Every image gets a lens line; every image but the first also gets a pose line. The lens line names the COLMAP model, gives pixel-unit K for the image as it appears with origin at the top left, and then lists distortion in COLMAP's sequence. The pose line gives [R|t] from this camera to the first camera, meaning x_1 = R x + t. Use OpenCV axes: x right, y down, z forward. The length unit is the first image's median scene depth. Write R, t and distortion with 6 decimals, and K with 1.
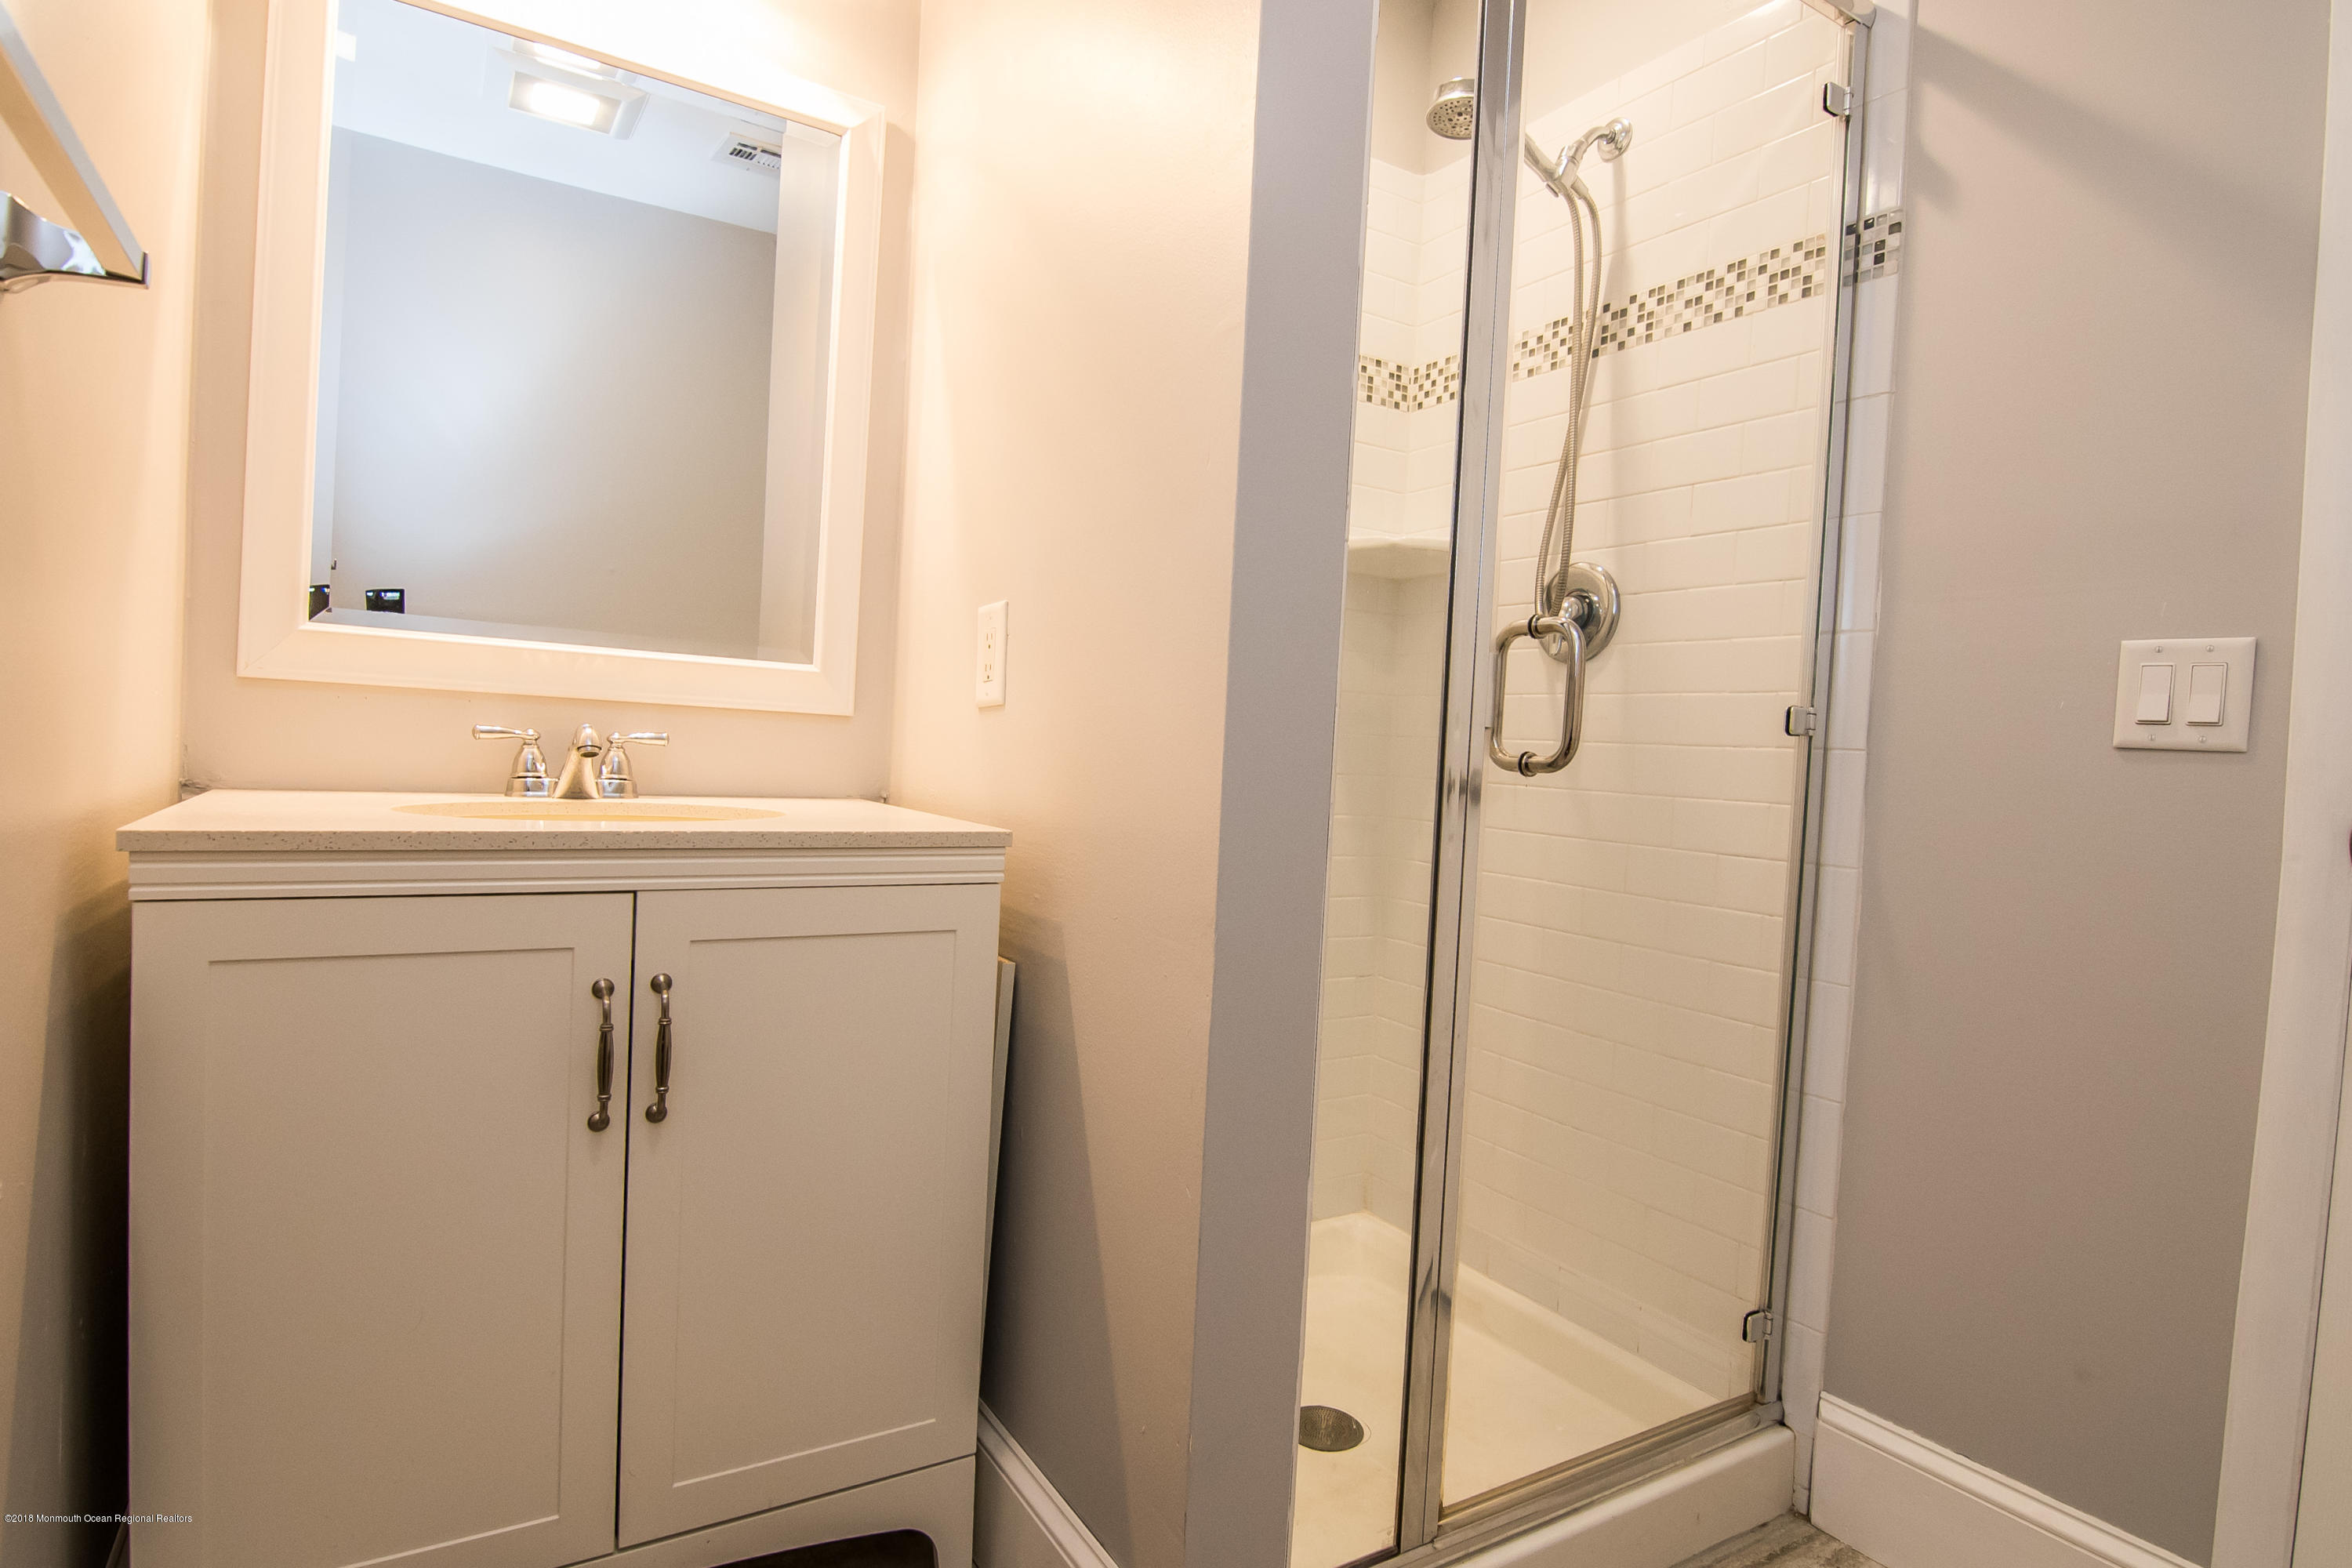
lens RADIAL K [[1194.5, 0, 1173.4], [0, 1194.5, 781.9], [0, 0, 1]] dist [-0.000470, -0.017060]
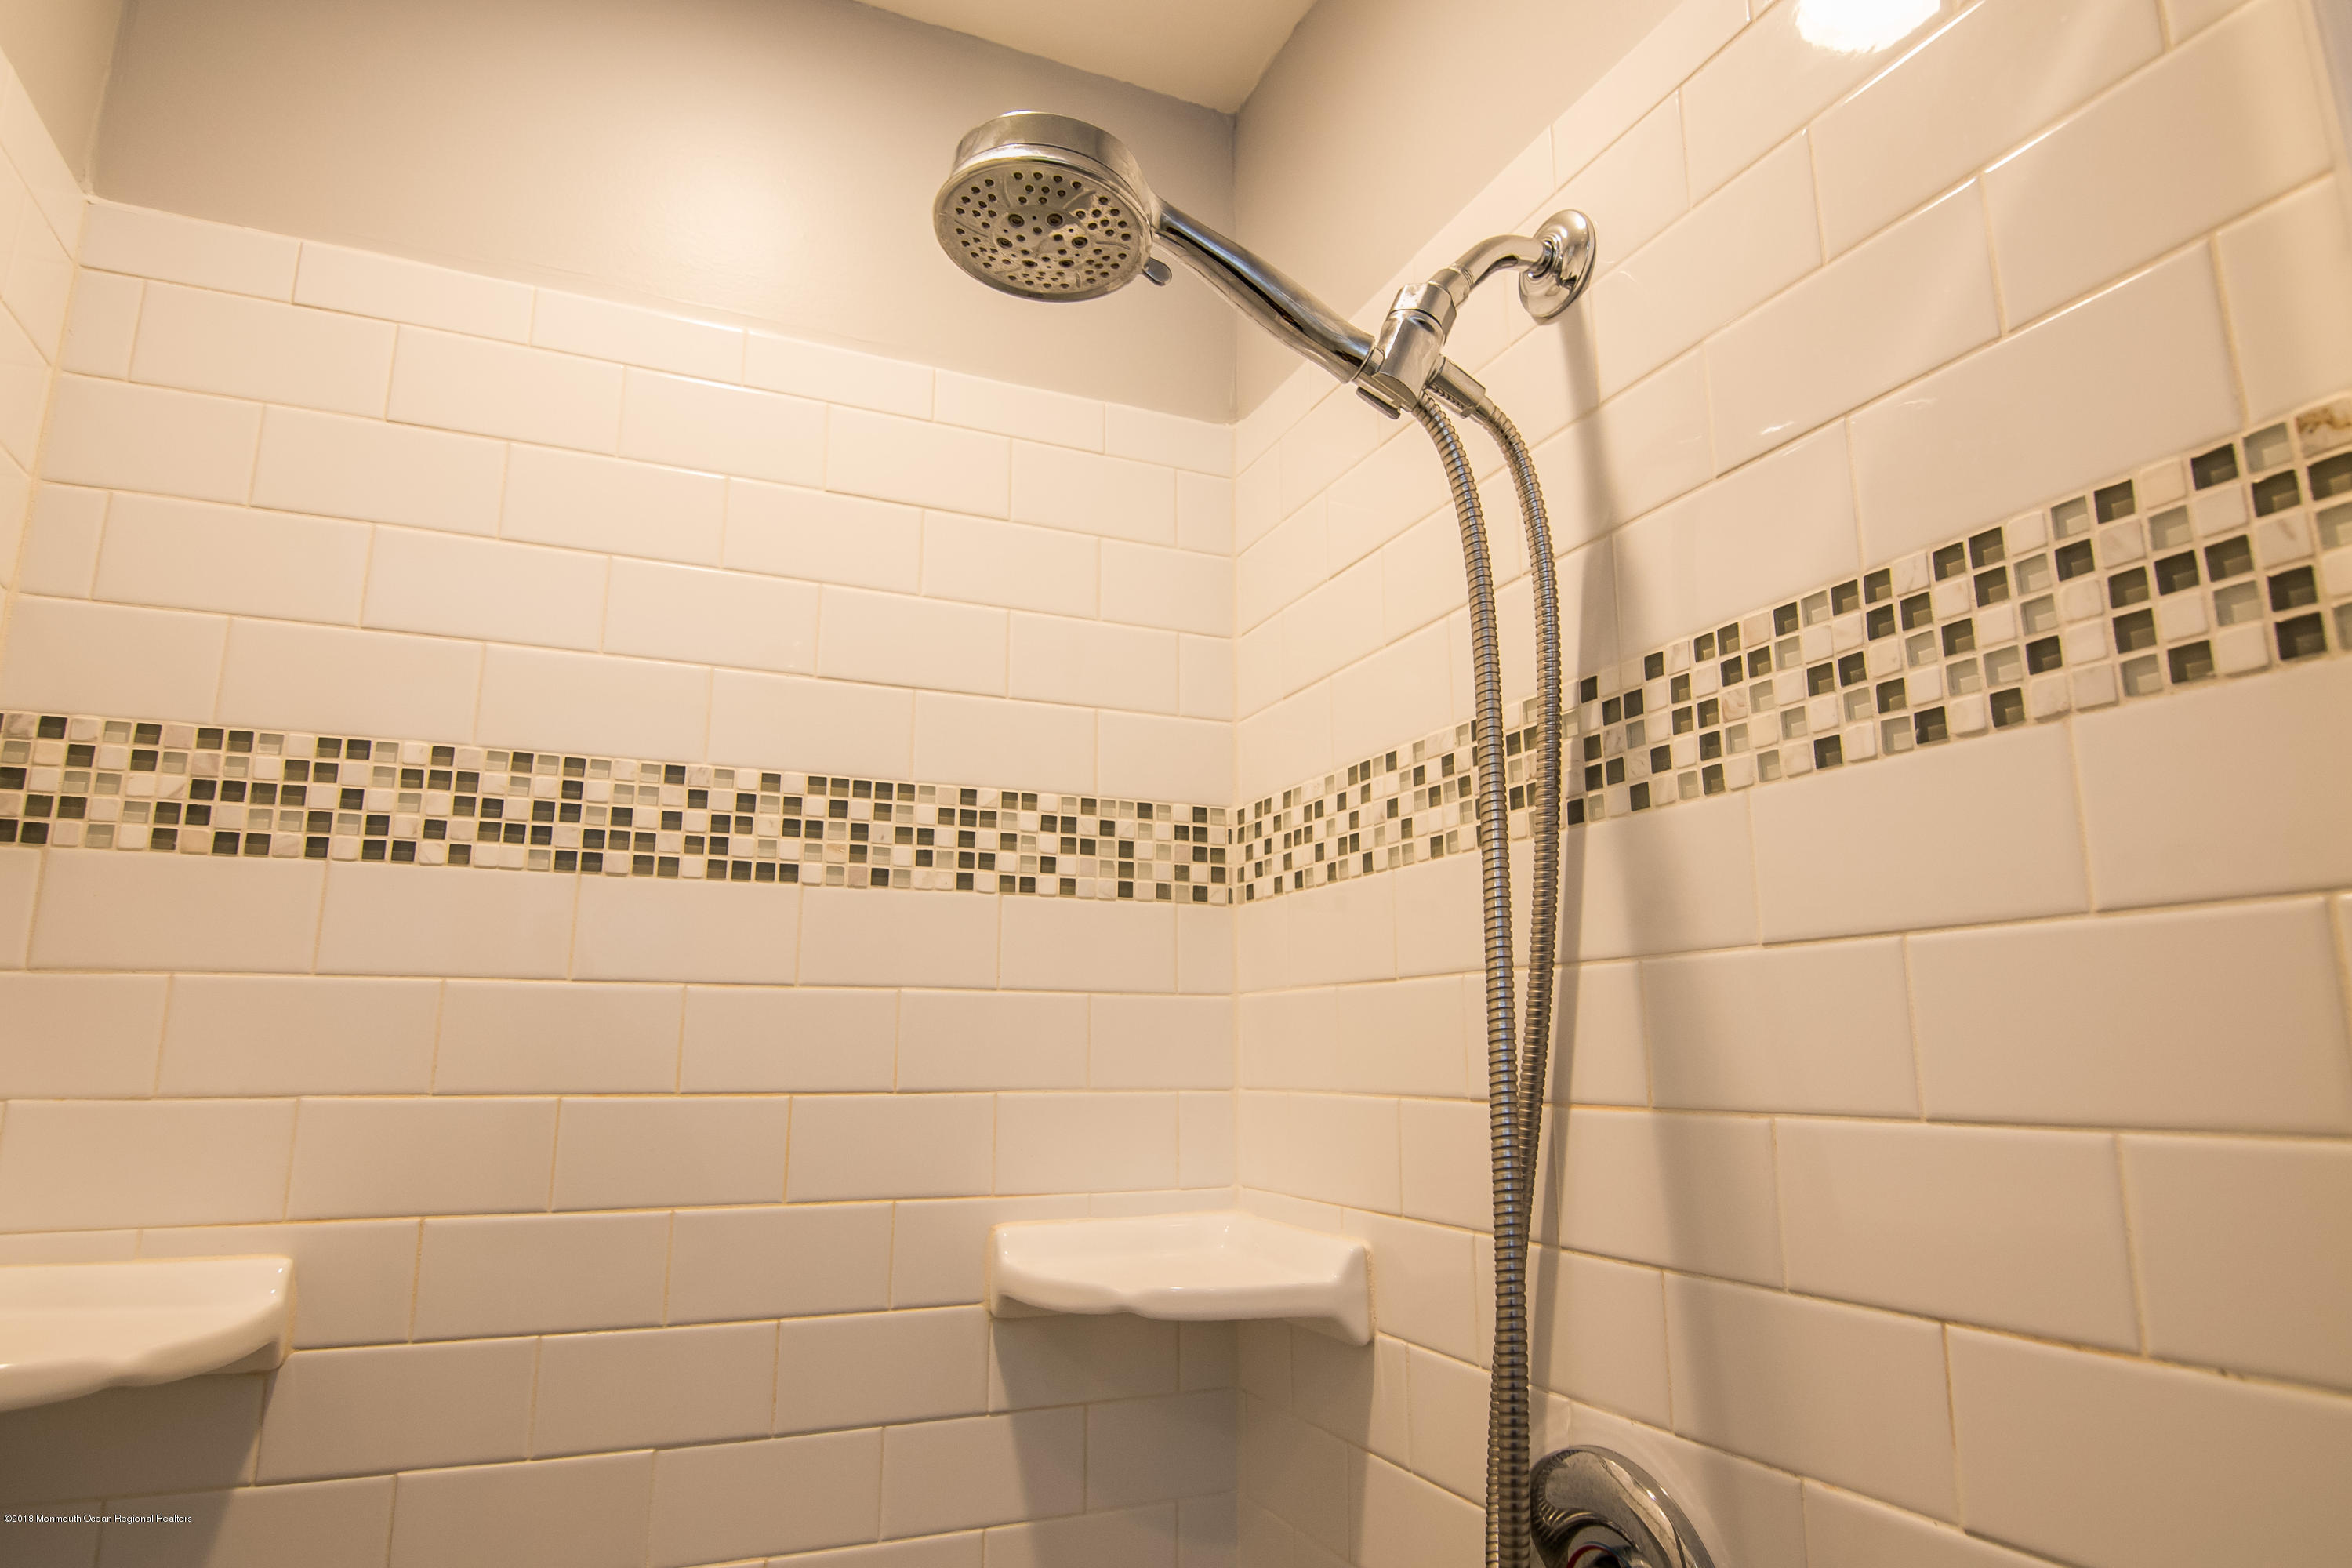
lens RADIAL K [[1300.7, 0, 1176.0], [0, 1300.7, 784.0], [0, 0, 1]] dist [0.000488, -0.014486]
pose [[0.988967, -0.075311, -0.127561, 0.297317], [0.042141, 0.968574, -0.245131, -0.288640], [0.142013, 0.237051, 0.961061, 0.636677]]
